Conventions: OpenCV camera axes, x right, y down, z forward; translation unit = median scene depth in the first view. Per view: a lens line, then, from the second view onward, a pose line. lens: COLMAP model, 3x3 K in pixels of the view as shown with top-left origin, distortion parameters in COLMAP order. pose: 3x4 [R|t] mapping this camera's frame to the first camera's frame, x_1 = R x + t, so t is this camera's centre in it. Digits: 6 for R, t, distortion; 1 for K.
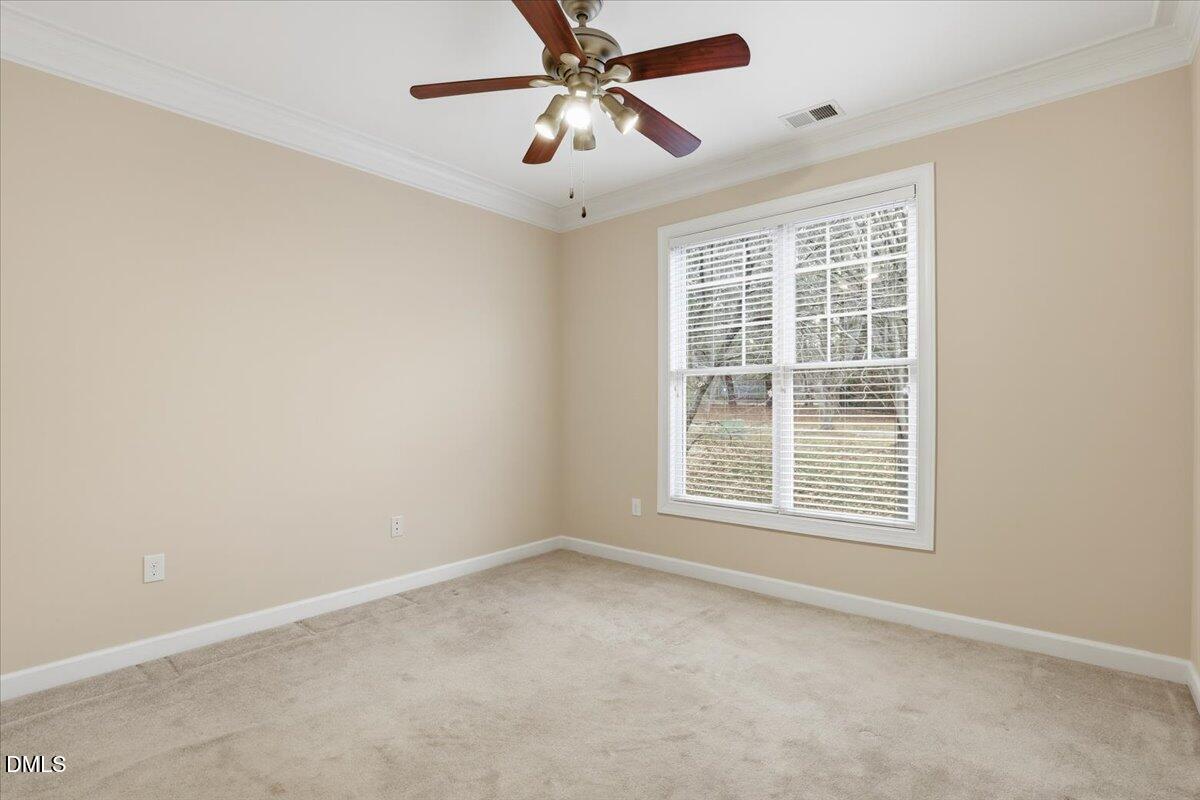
lens RADIAL K [[556.6, 0, 600.2], [0, 556.6, 403.6], [0, 0, 1]] dist [-0.036614, 0.007026]
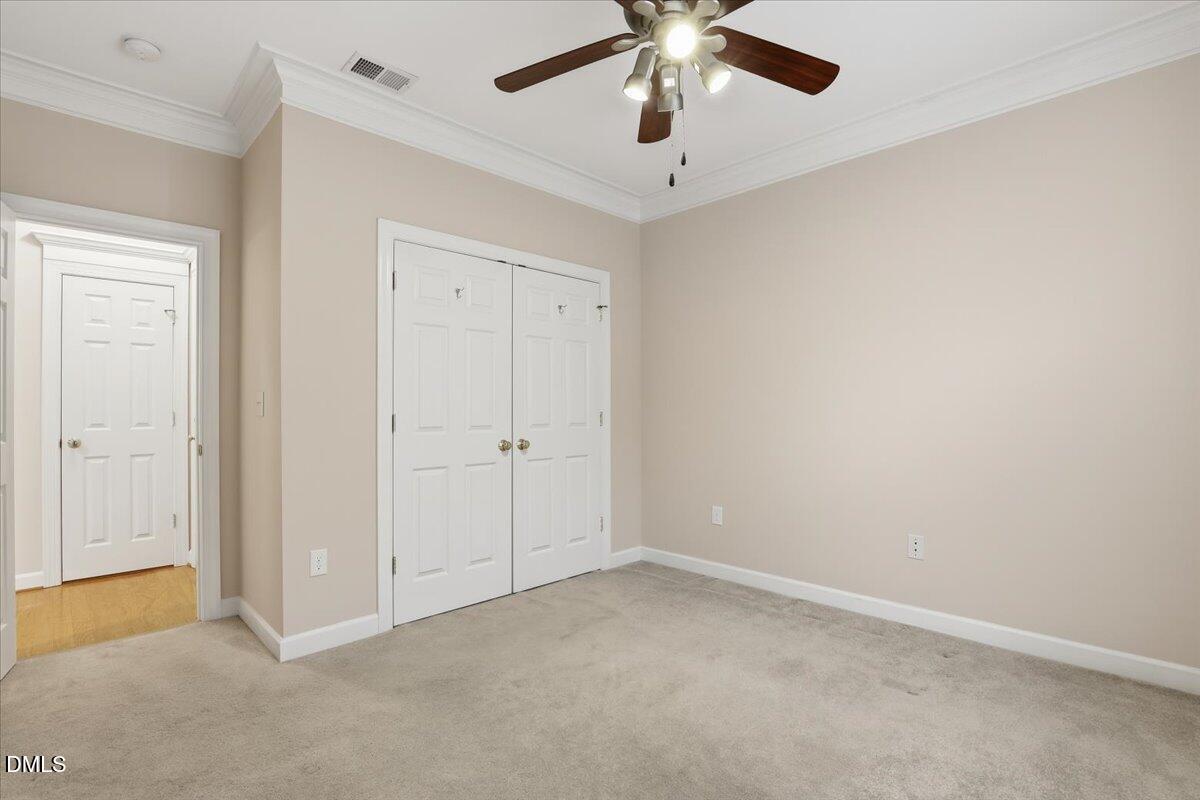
lens RADIAL K [[556.6, 0, 600.0], [0, 556.6, 404.2], [0, 0, 1]] dist [-0.036614, 0.007026]
pose [[-0.100337, -0.008414, -0.994918, 0.573622], [0.010337, 0.999901, -0.009499, 0.009328], [0.994900, -0.011237, -0.100240, 0.682024]]
